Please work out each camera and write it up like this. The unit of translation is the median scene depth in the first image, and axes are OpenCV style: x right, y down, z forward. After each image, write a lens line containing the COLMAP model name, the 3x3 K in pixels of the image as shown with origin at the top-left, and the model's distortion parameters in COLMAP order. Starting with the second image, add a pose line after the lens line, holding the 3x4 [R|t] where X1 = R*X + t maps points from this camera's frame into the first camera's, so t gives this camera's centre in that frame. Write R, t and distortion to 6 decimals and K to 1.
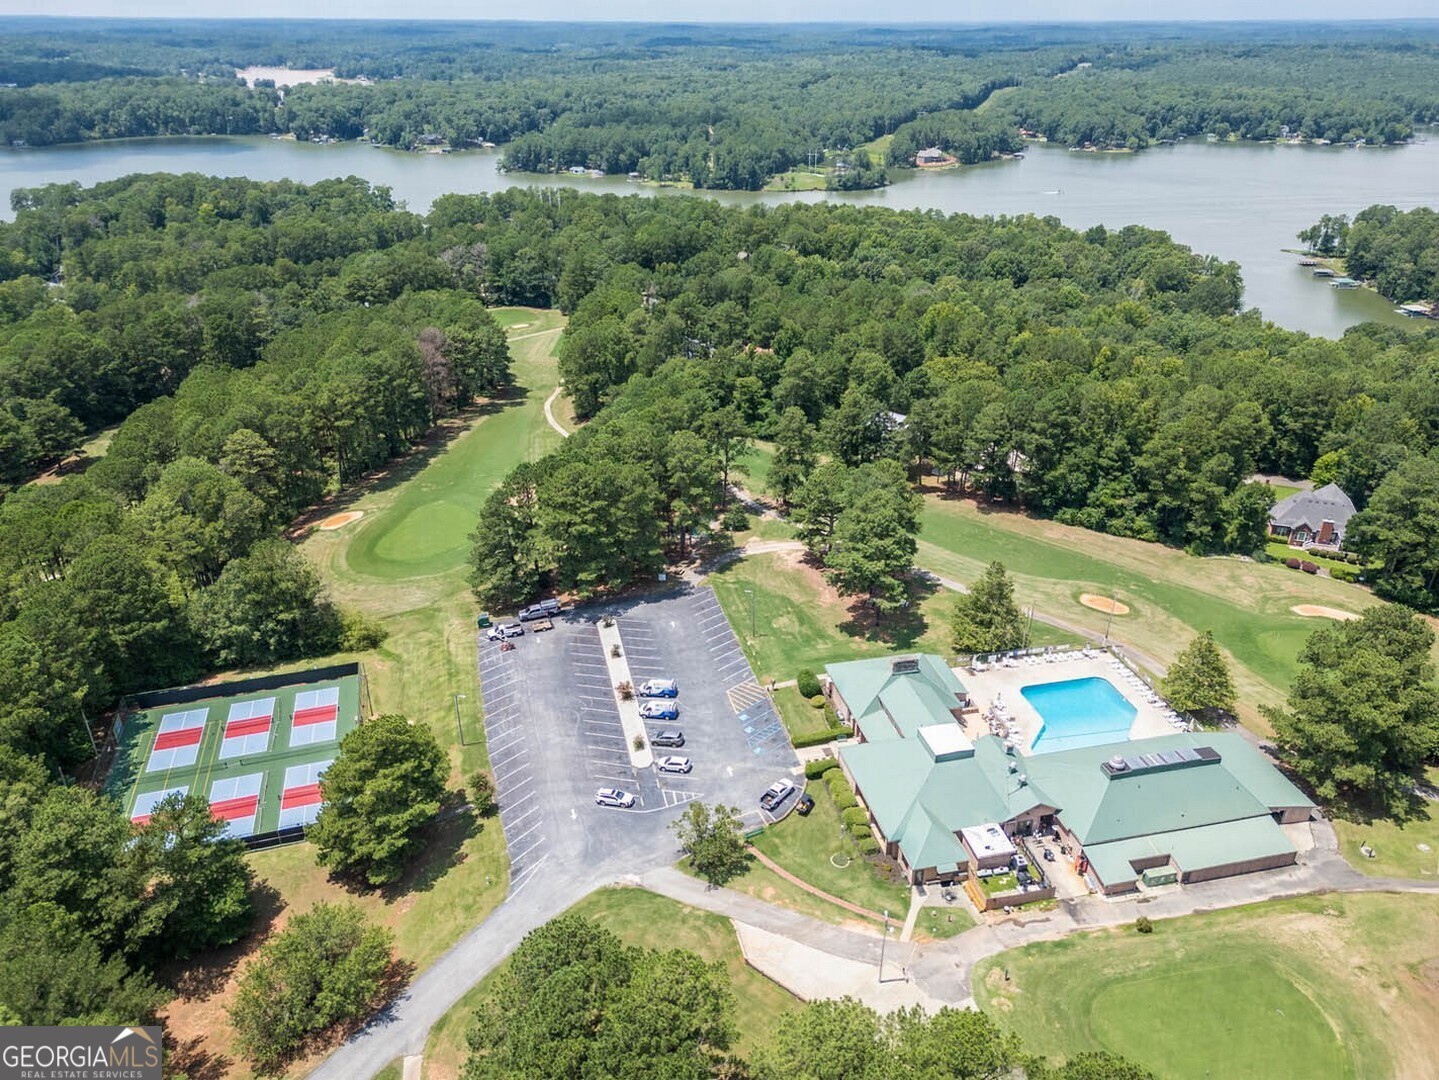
lens RADIAL K [[1013.7, 0, 716.3], [0, 1013.7, 537.5], [0, 0, 1]] dist [0.052843, -0.042639]
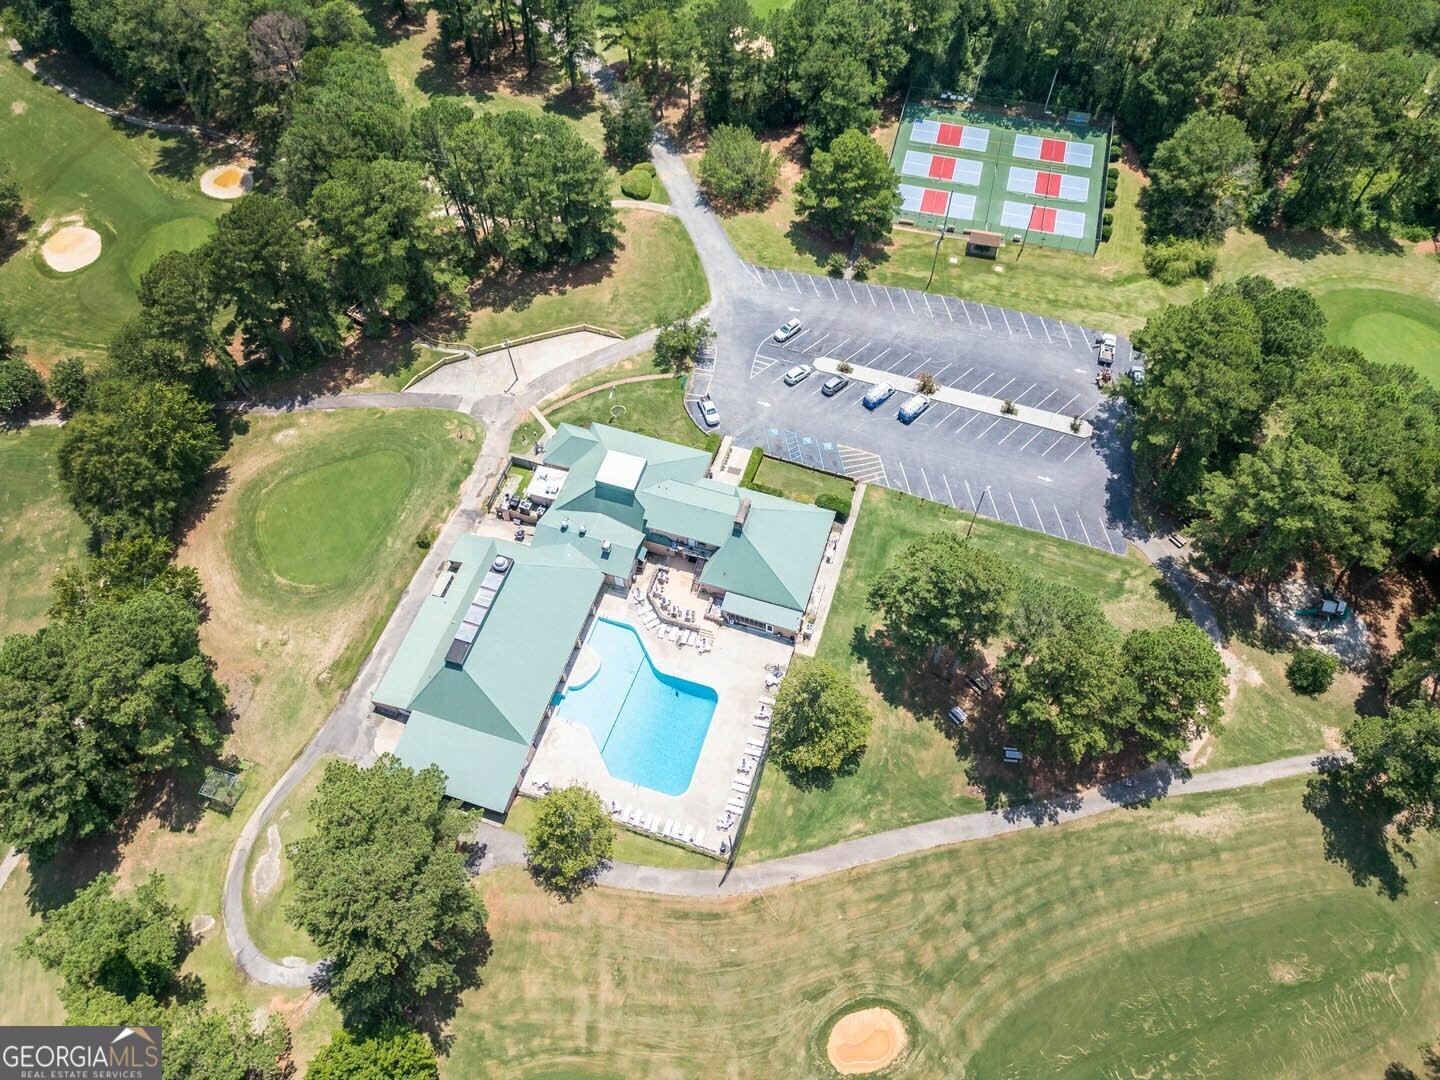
lens RADIAL K [[994.8, 0, 720.6], [0, 994.8, 541.8], [0, 0, 1]] dist [0.067034, -0.062058]
pose [[-0.515599, 0.735489, -0.439561, 0.416097], [-0.368990, 0.272406, 0.888618, -0.448806], [0.773308, 0.620364, 0.130936, 0.611675]]
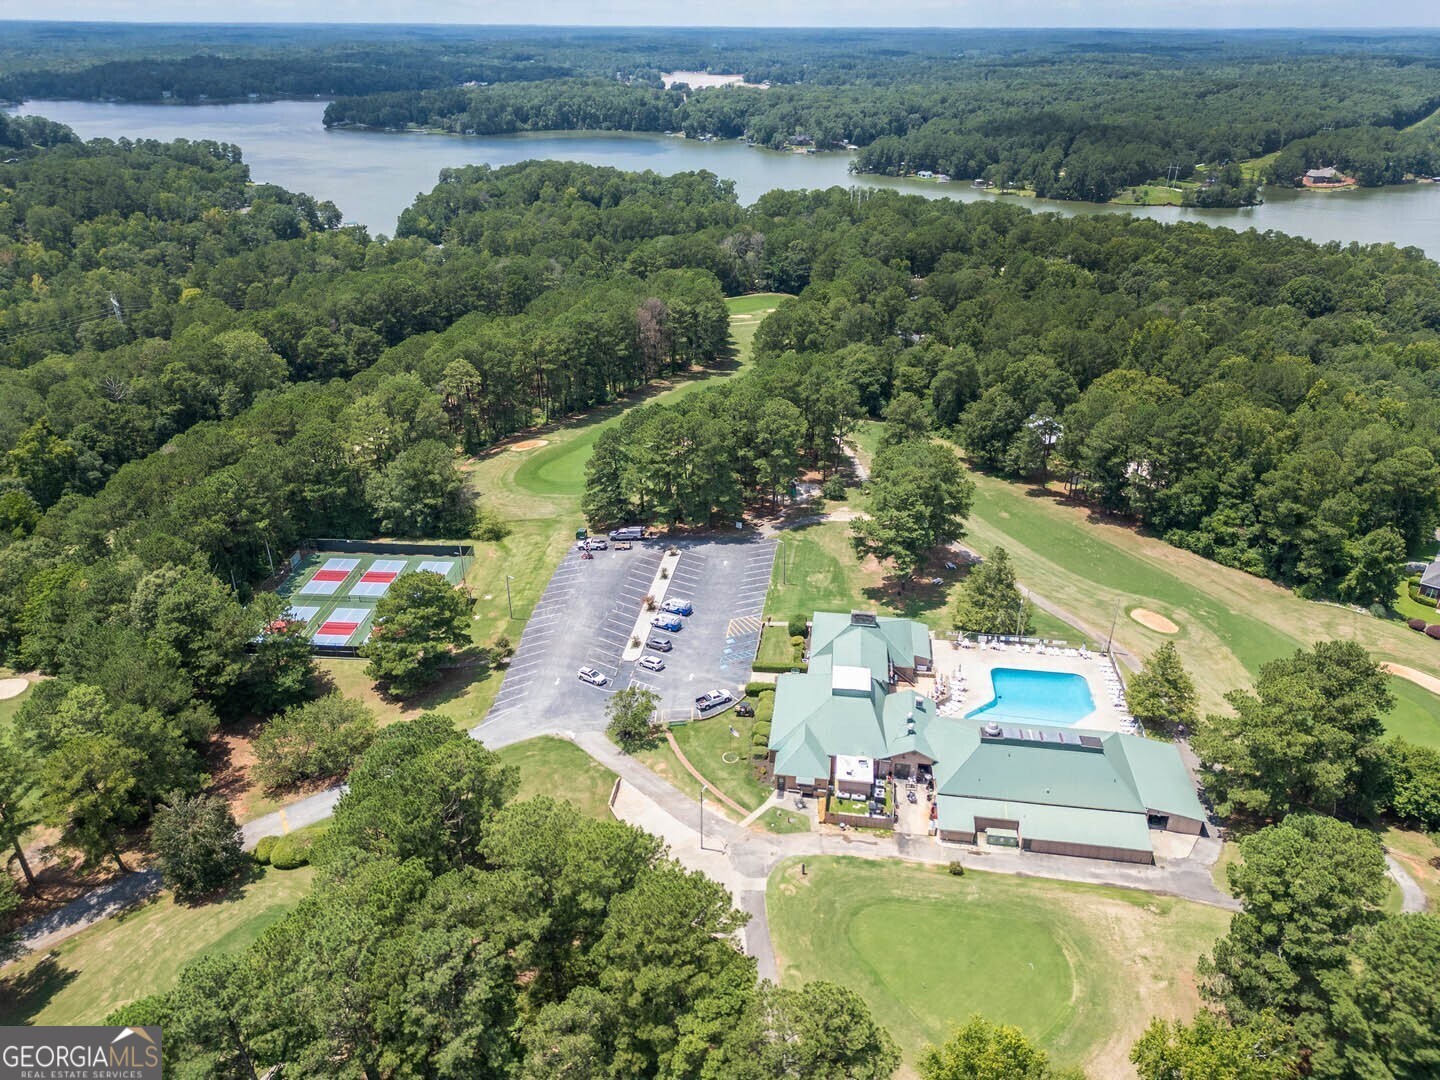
lens RADIAL K [[994.8, 0, 720.6], [0, 994.8, 541.8], [0, 0, 1]] dist [0.067034, -0.062058]
pose [[0.936313, 0.162731, -0.311186, 0.249555], [-0.161337, 0.986431, 0.030401, 0.025202], [0.311911, 0.021741, 0.949863, -0.048805]]
